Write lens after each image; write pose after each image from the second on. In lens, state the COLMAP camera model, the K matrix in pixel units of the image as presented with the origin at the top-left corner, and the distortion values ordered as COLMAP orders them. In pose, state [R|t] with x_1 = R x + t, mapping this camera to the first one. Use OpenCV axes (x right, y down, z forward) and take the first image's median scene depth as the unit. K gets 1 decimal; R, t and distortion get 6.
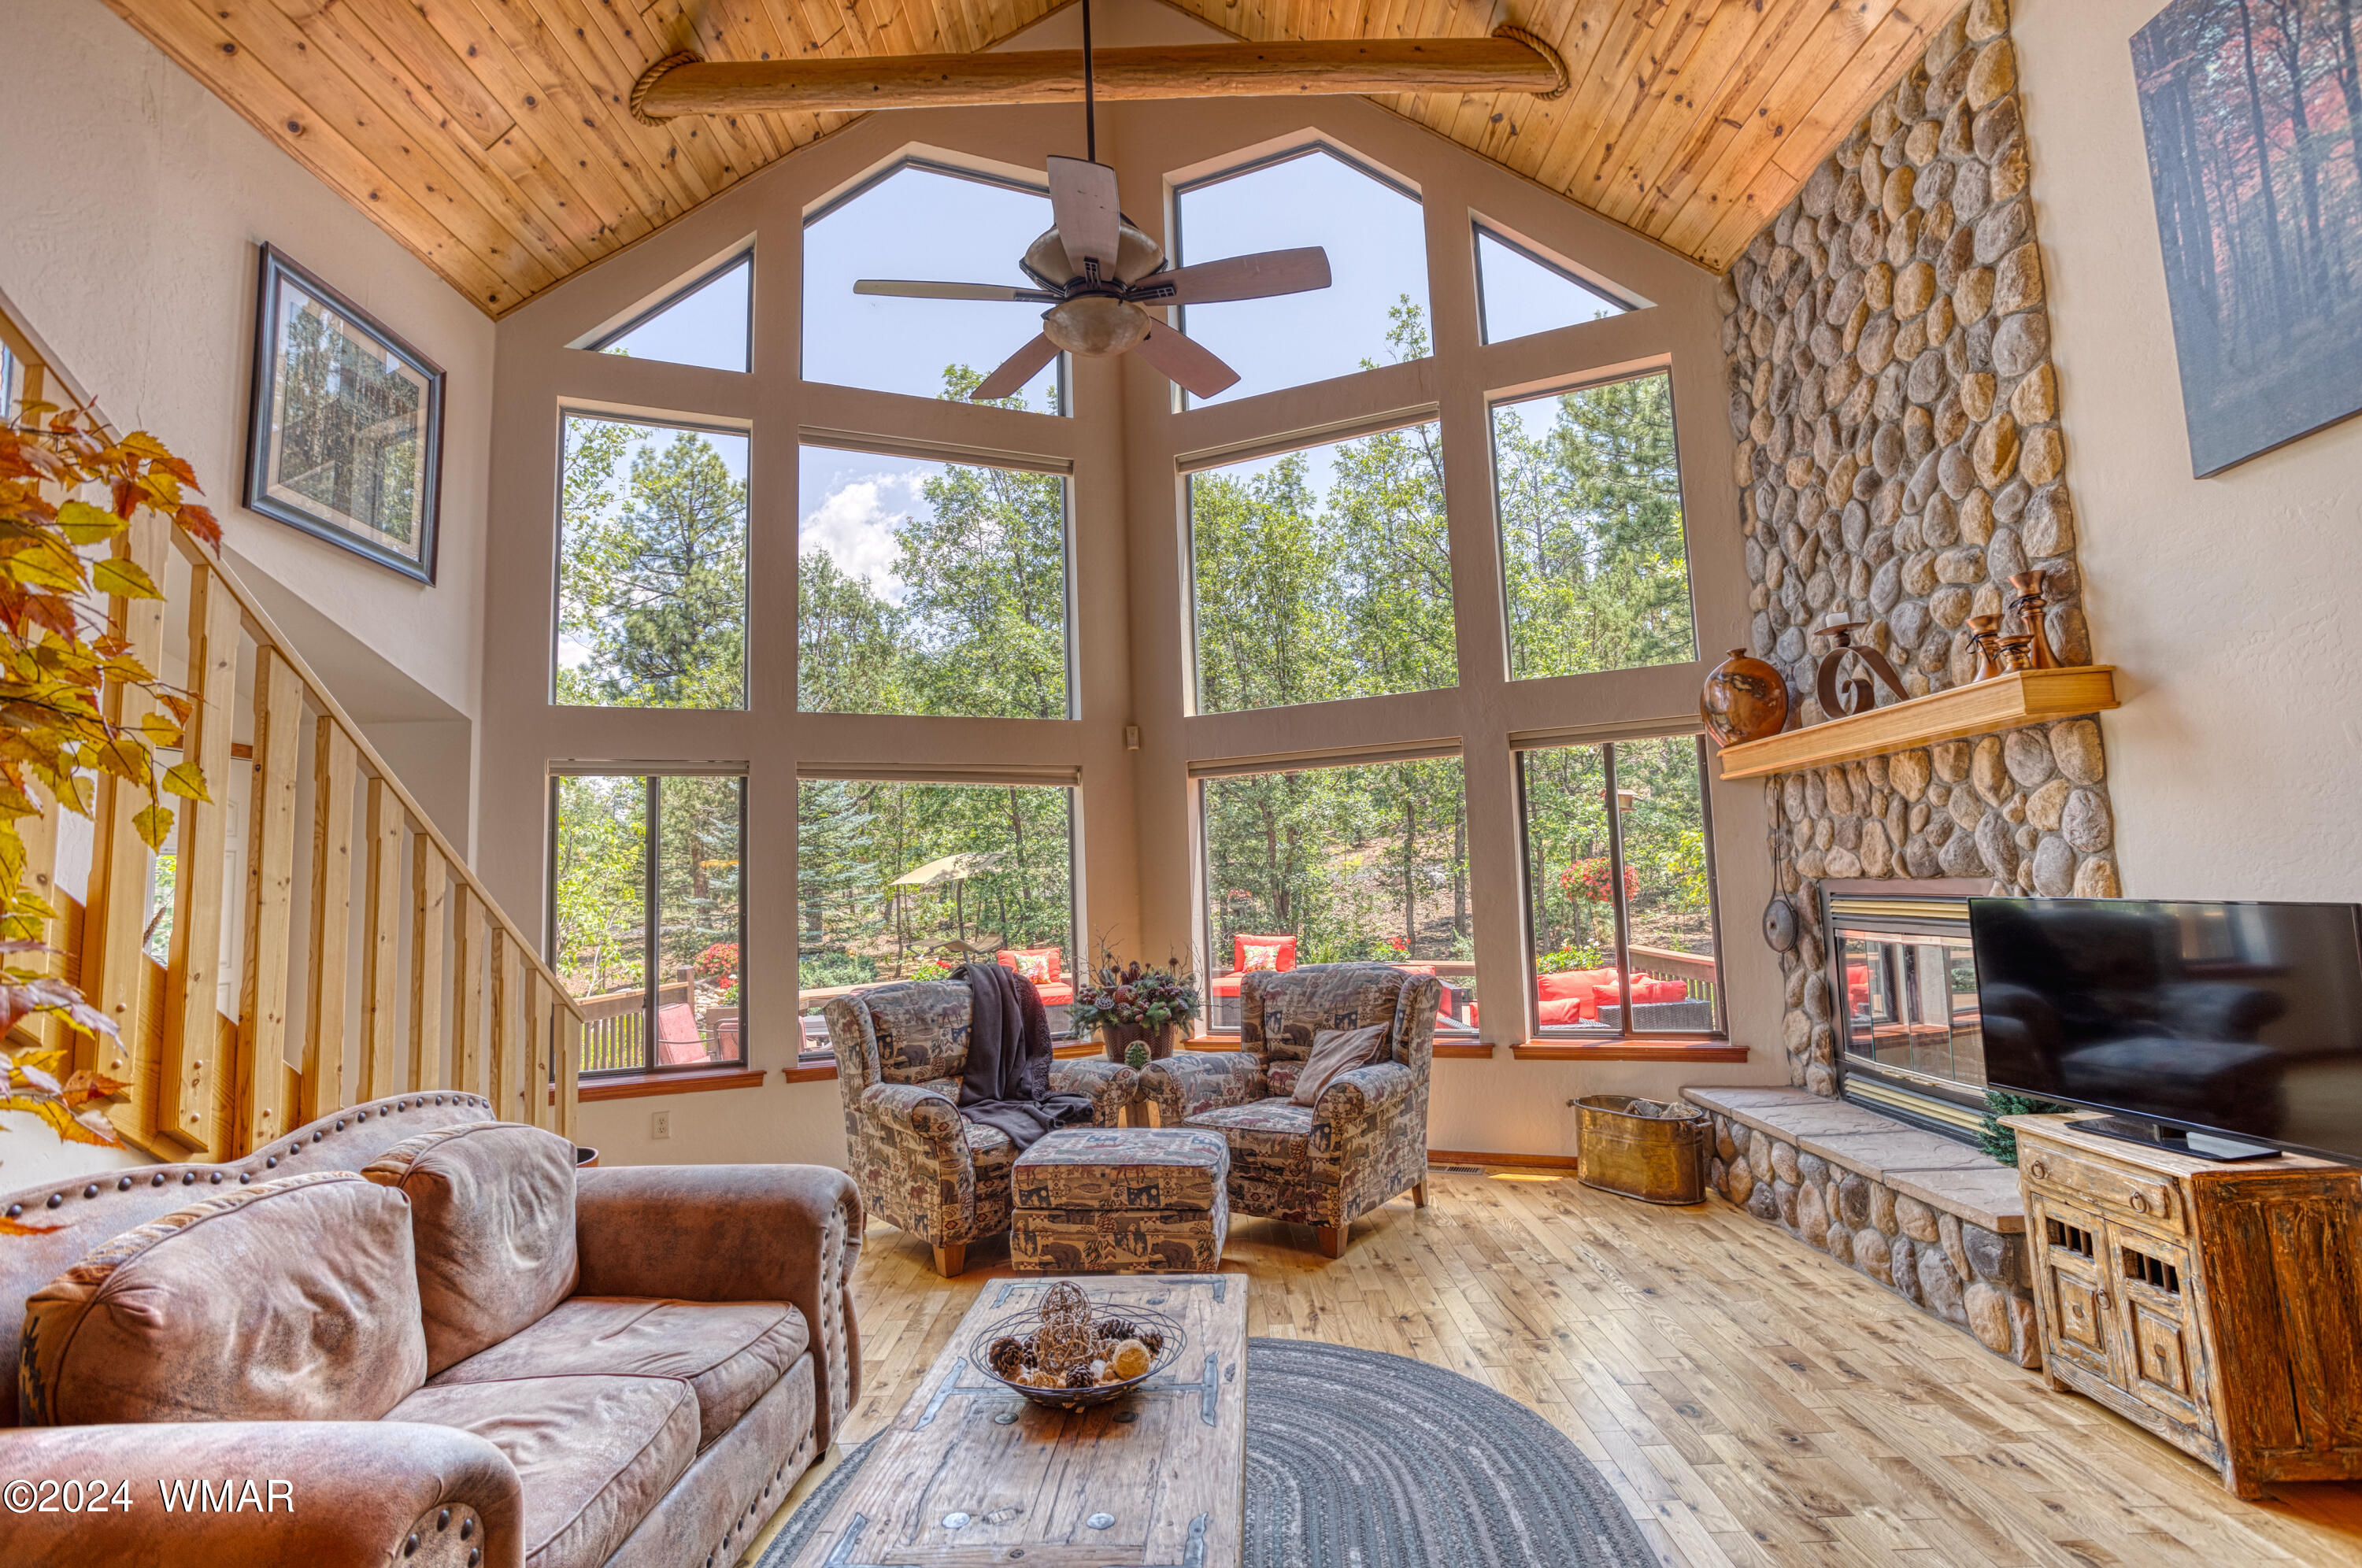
lens RADIAL K [[1132.9, 0, 1178.3], [0, 1132.9, 765.8], [0, 0, 1]] dist [-0.051638, 0.031070]
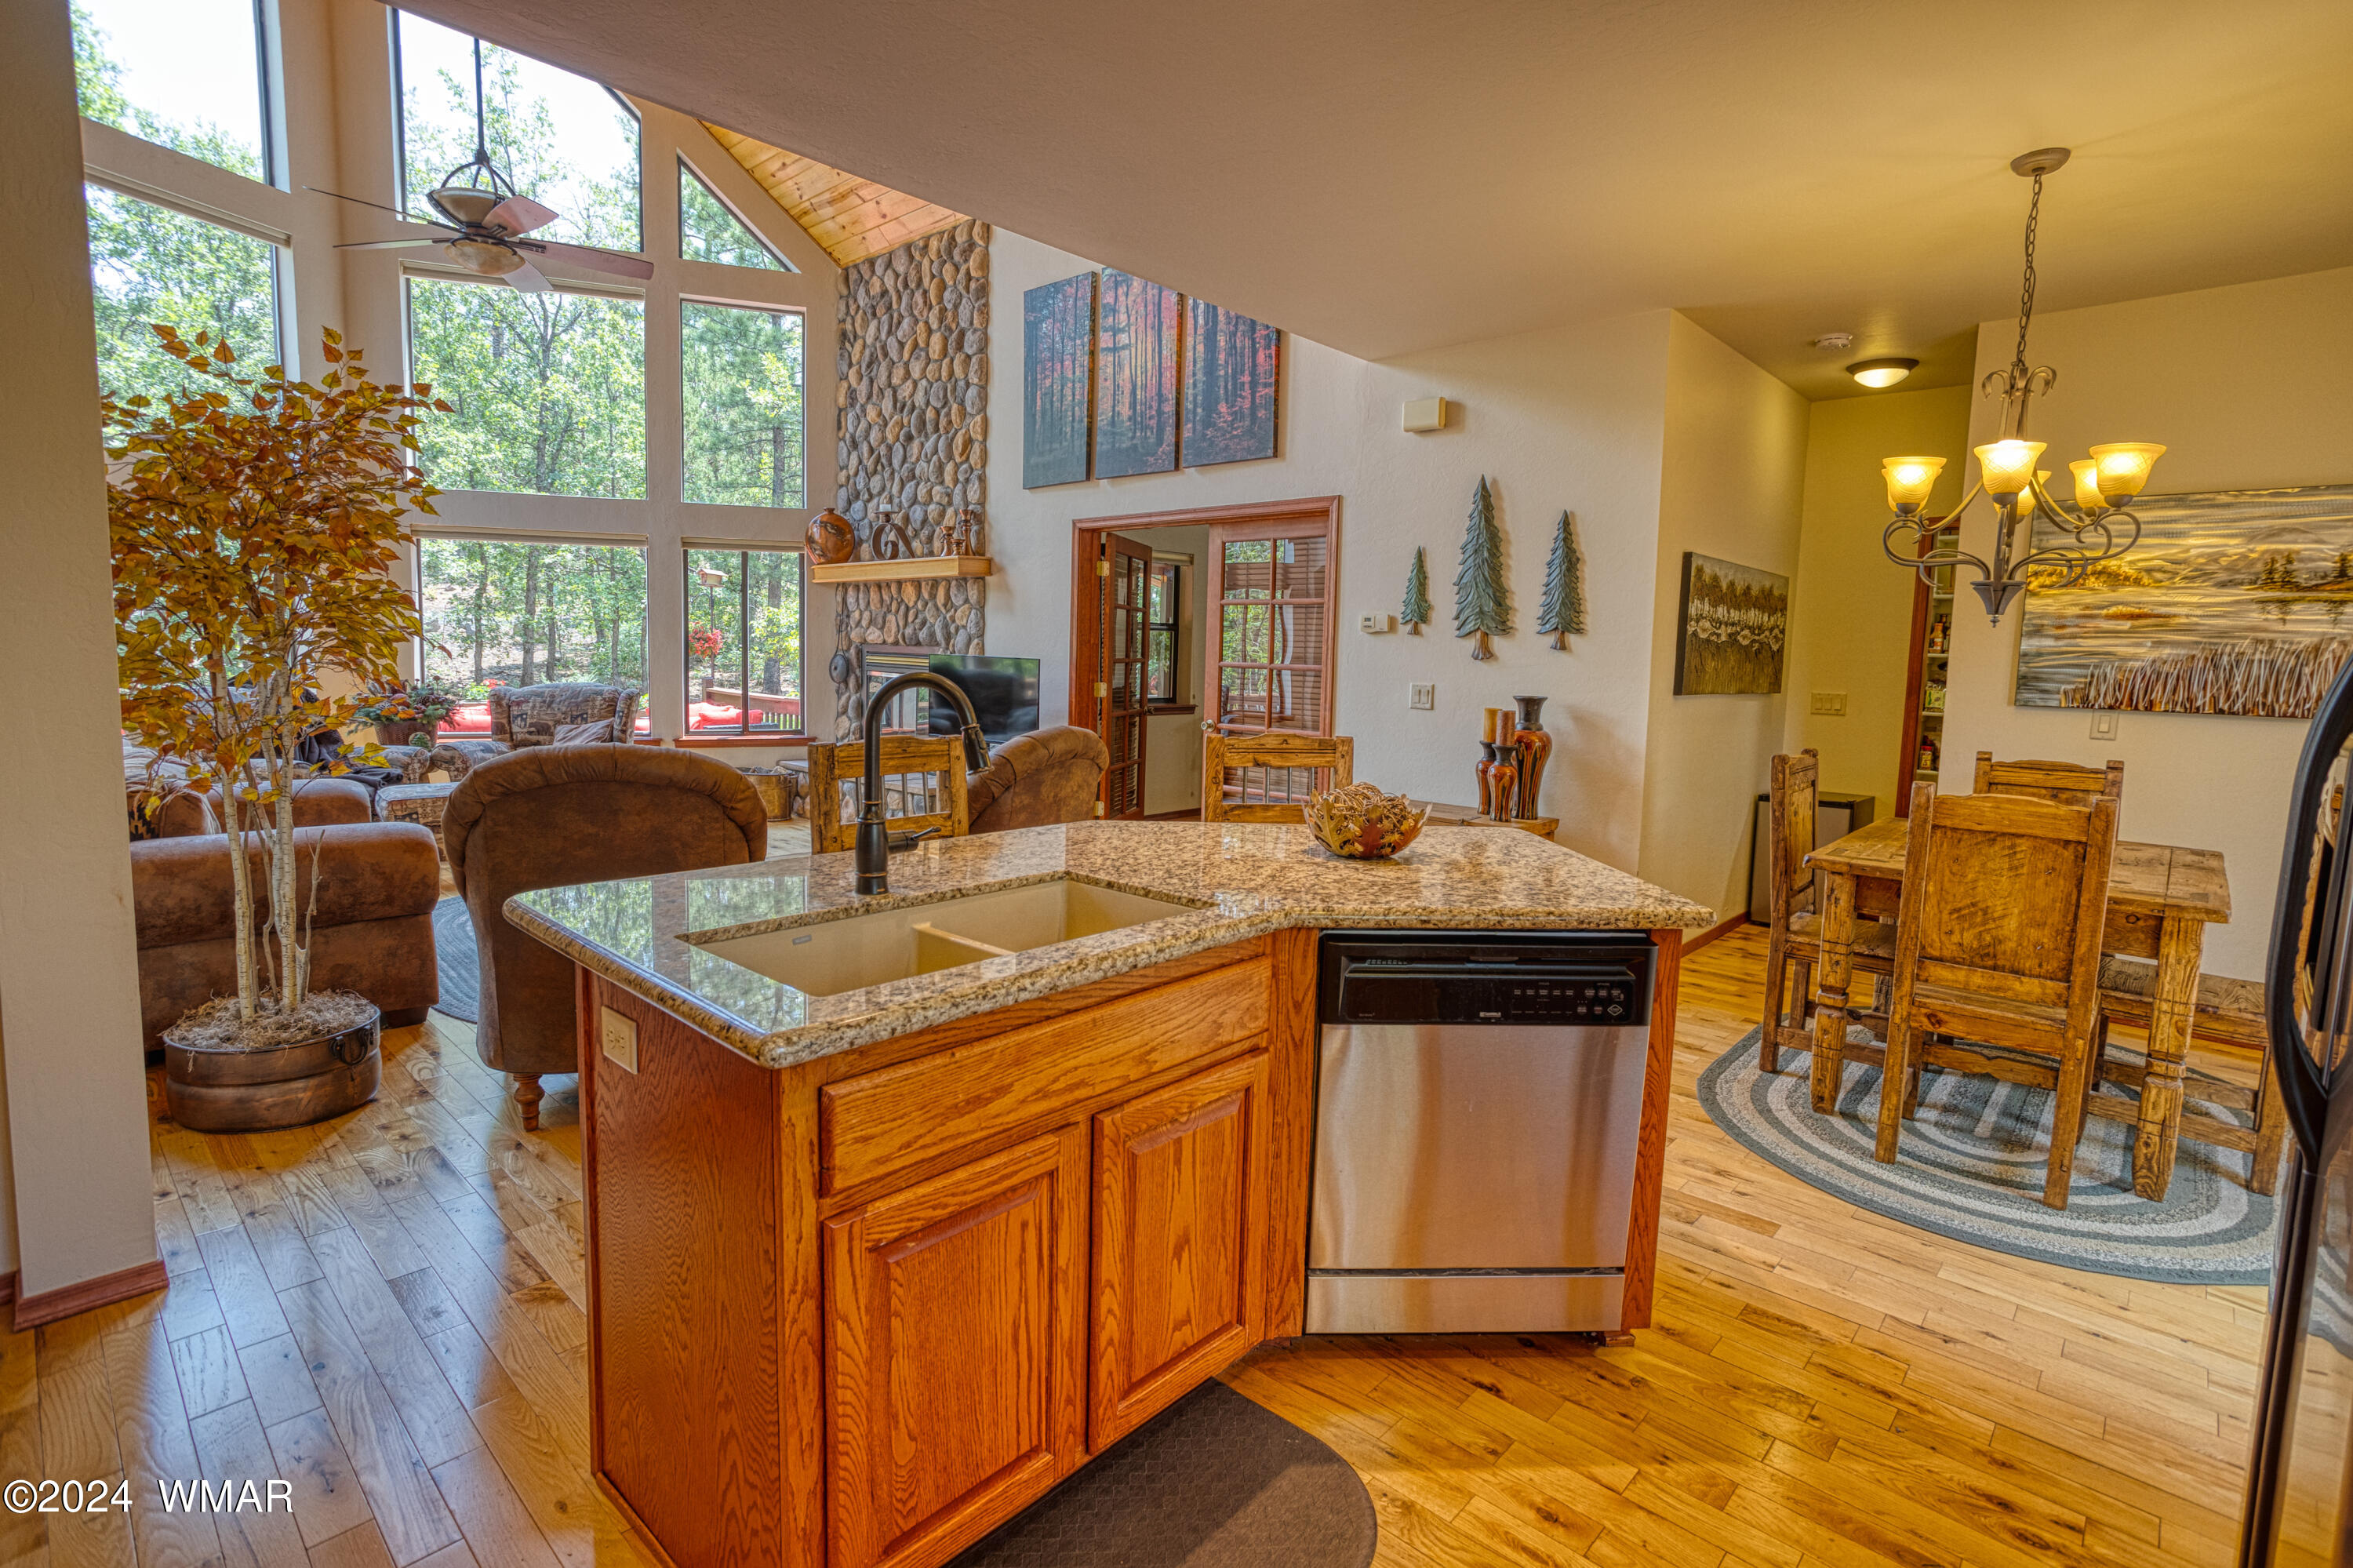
lens RADIAL K [[1128.8, 0, 1173.8], [0, 1128.8, 765.8], [0, 0, 1]] dist [-0.051638, 0.031070]
pose [[0.680163, -0.023243, 0.732692, -0.481612], [-0.129235, 0.980041, 0.151059, -0.052088], [-0.721579, -0.197434, 0.663583, -0.702117]]
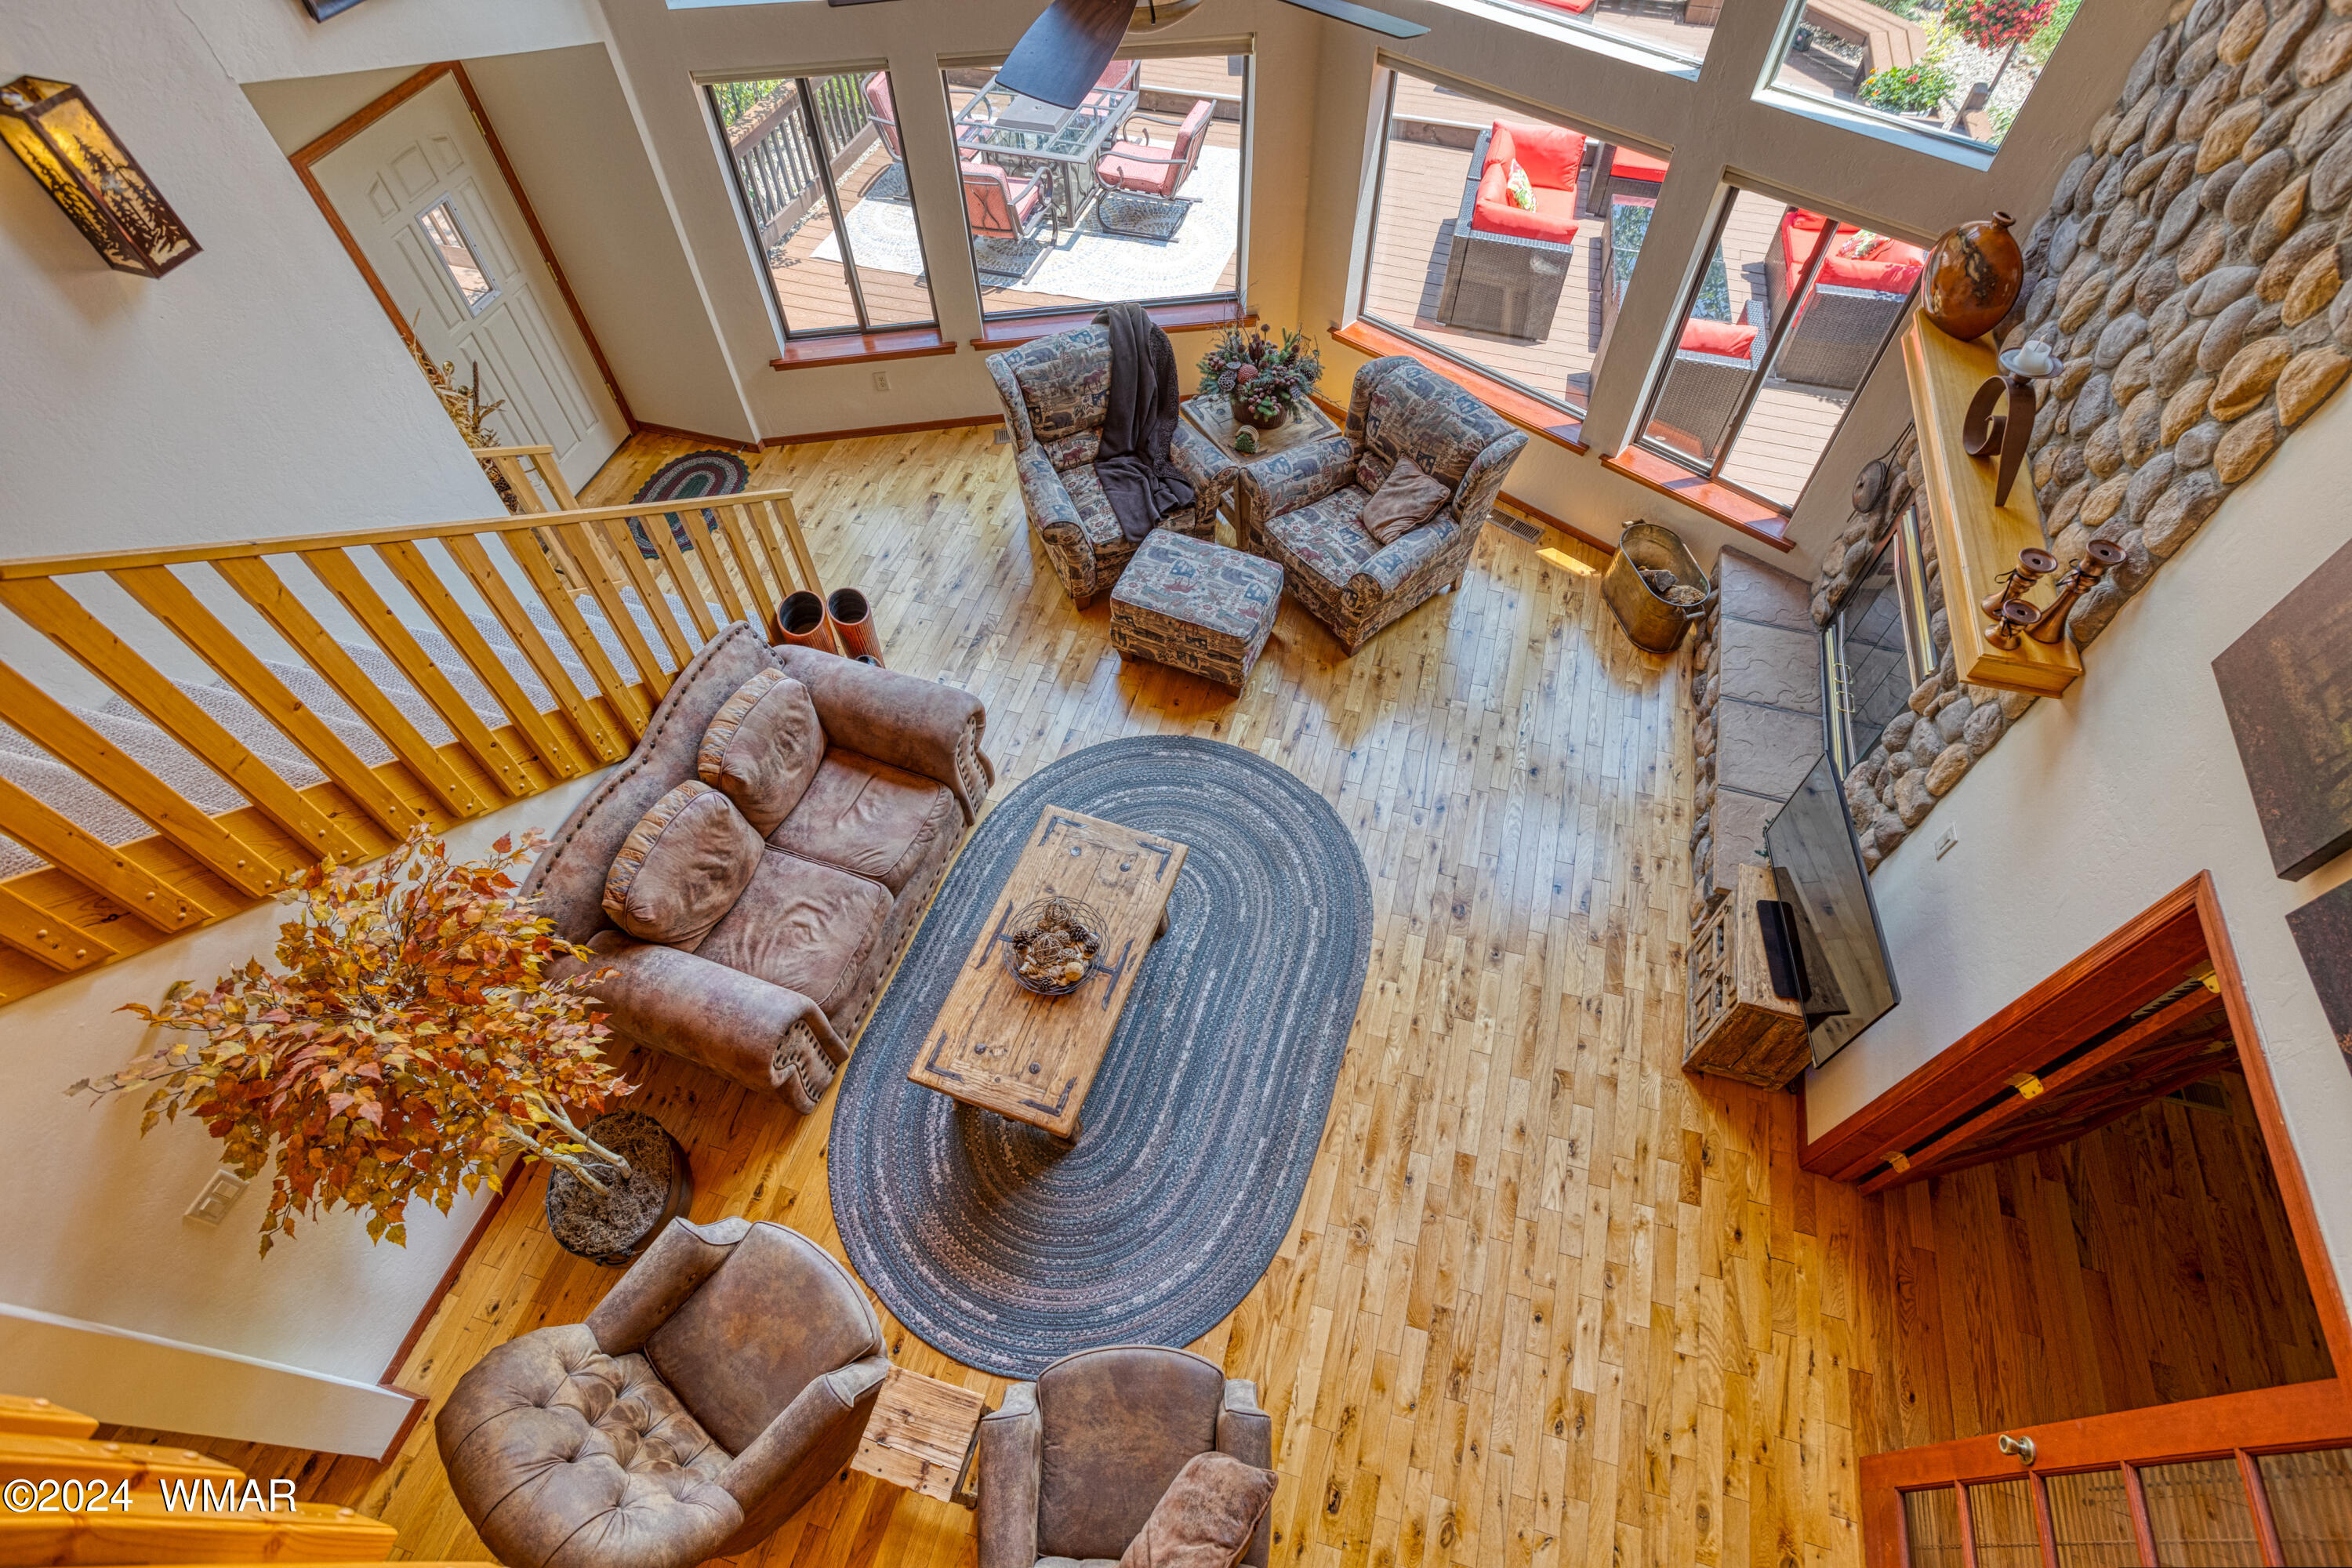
lens RADIAL K [[1130.6, 0, 1203.5], [0, 1130.6, 739.8], [0, 0, 1]] dist [-0.048963, 0.033332]
pose [[0.964506, 0.233790, -0.122763, 0.160256], [-0.014427, 0.510865, 0.859540, -0.686299], [0.263667, -0.827260, 0.496105, 0.182034]]
